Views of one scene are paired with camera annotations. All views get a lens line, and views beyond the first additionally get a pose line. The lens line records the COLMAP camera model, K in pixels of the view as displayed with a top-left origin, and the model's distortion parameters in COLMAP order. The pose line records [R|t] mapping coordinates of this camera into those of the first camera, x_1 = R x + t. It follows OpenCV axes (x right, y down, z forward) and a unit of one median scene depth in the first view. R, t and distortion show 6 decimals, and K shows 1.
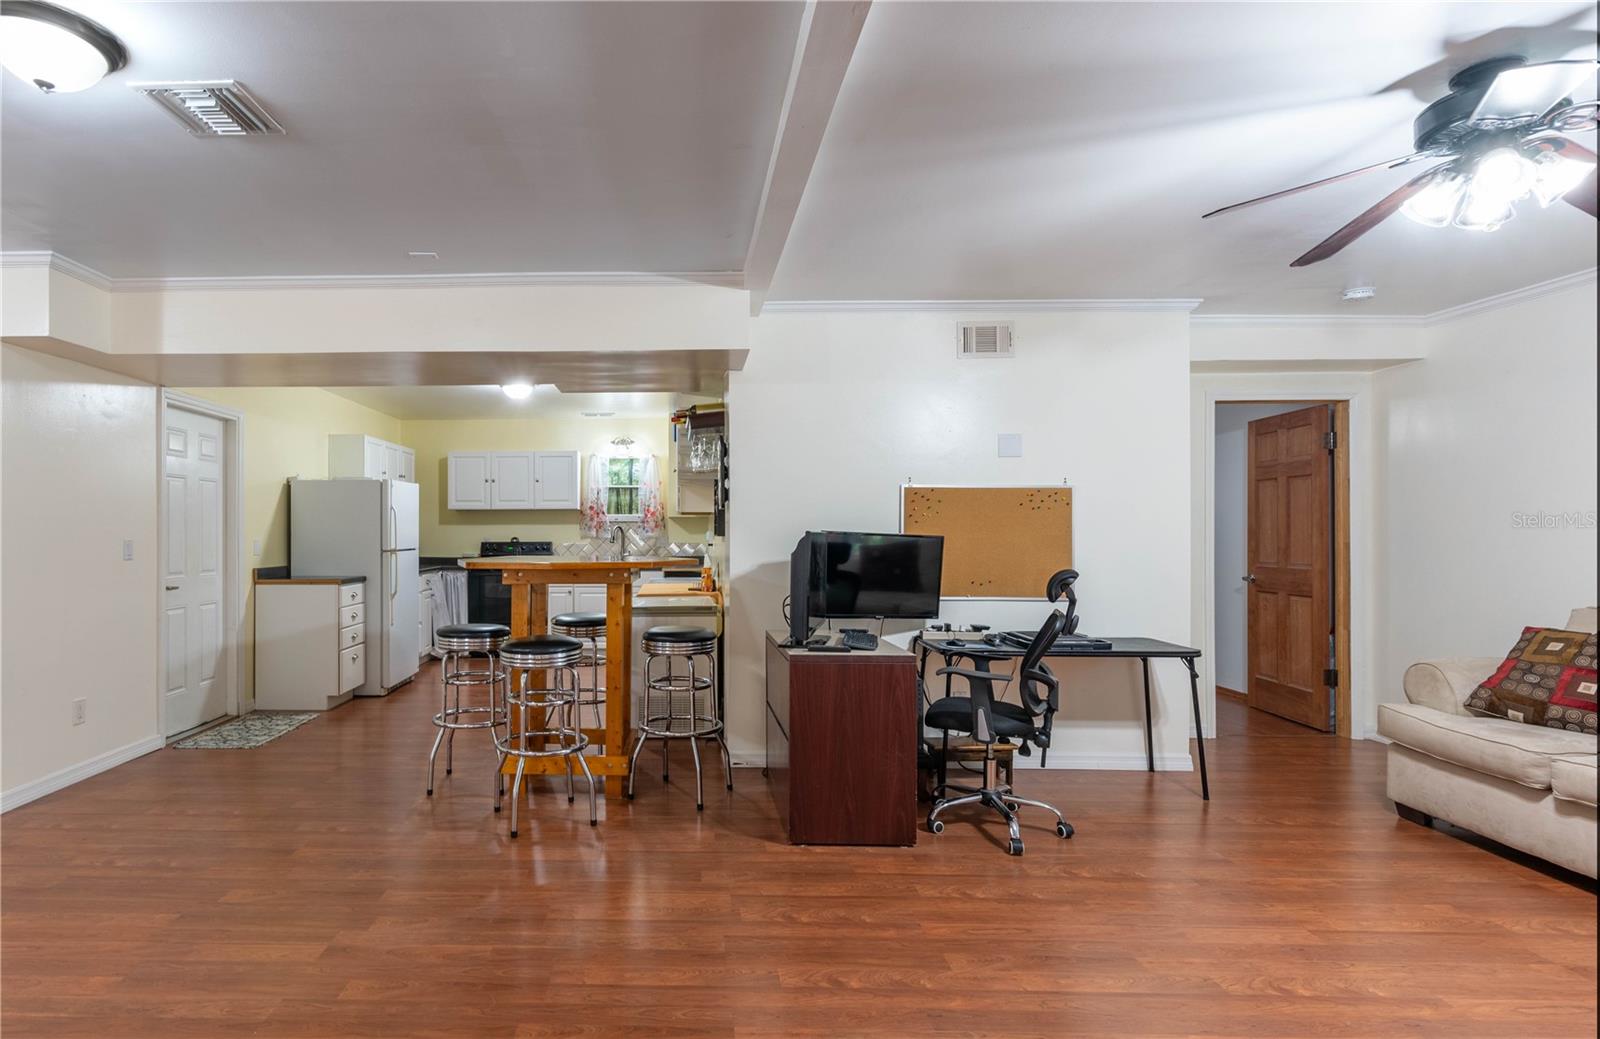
lens RADIAL K [[787.0, 0, 791.4], [0, 787.0, 528.5], [0, 0, 1]] dist [0.005162, 0.000303]
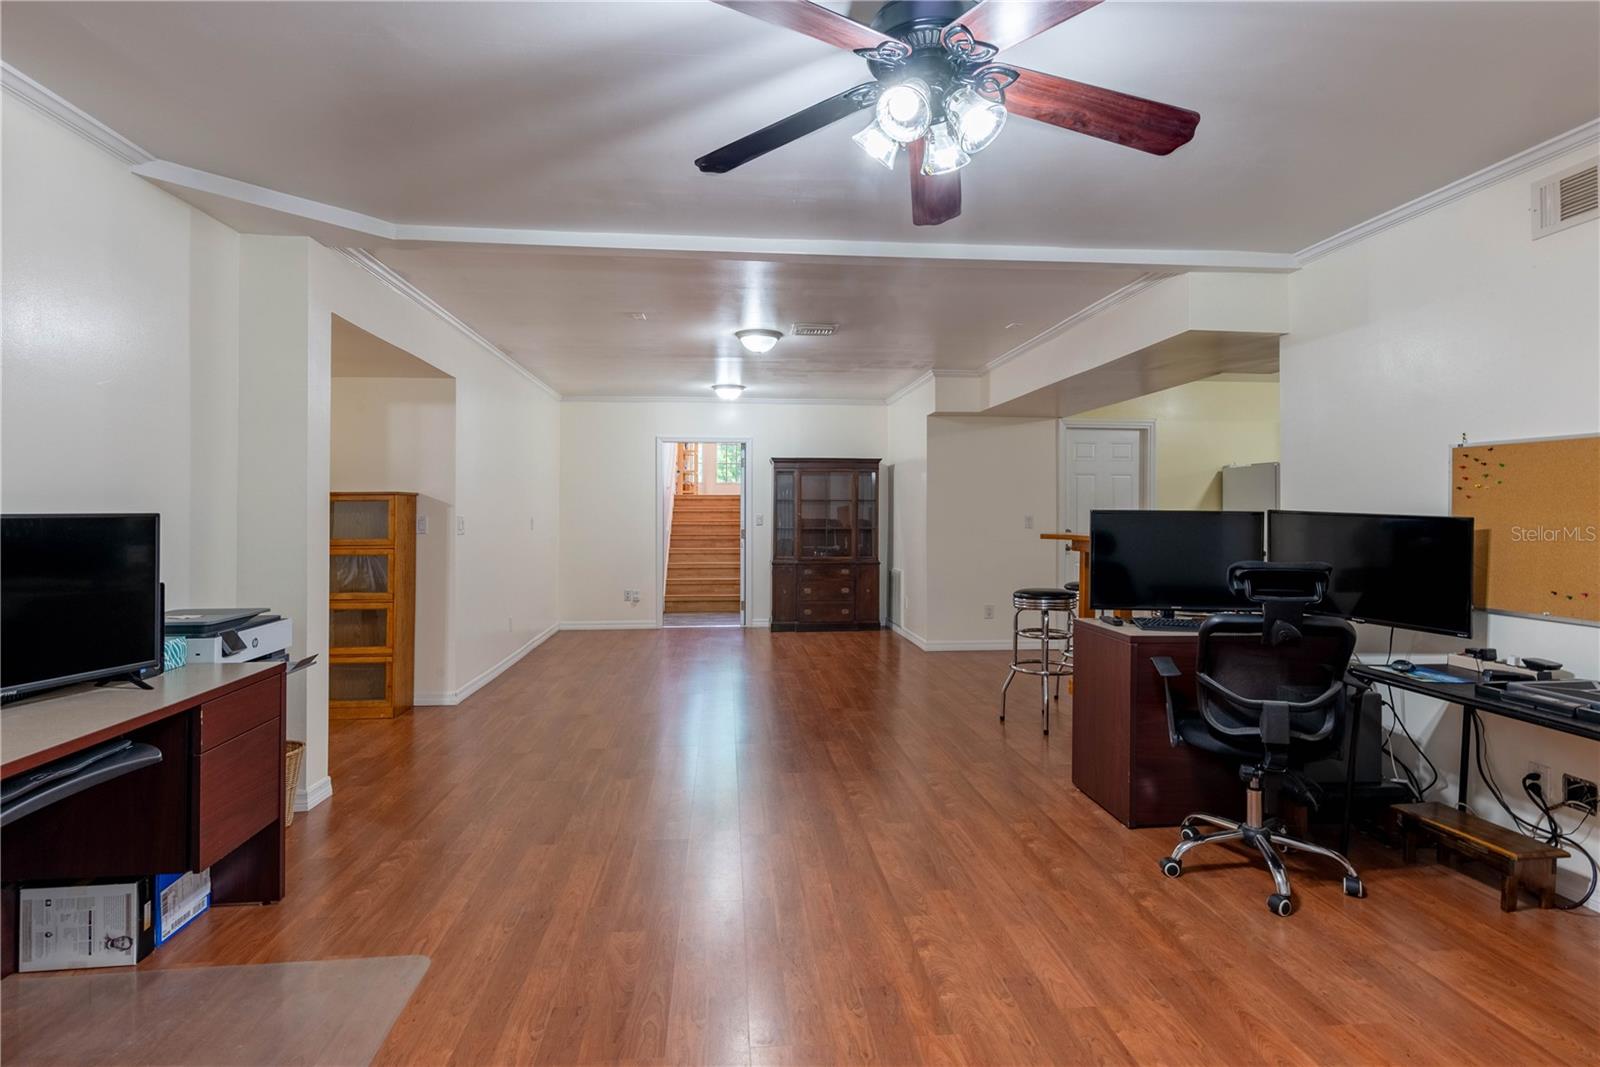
lens RADIAL K [[789.1, 0, 795.5], [0, 789.1, 526.7], [0, 0, 1]] dist [0.022247, 0.000395]
pose [[0.118379, 0.019024, -0.992786, 0.799660], [0.006852, 0.999777, 0.019975, 0.000519], [0.992945, -0.009167, 0.118223, 0.342761]]
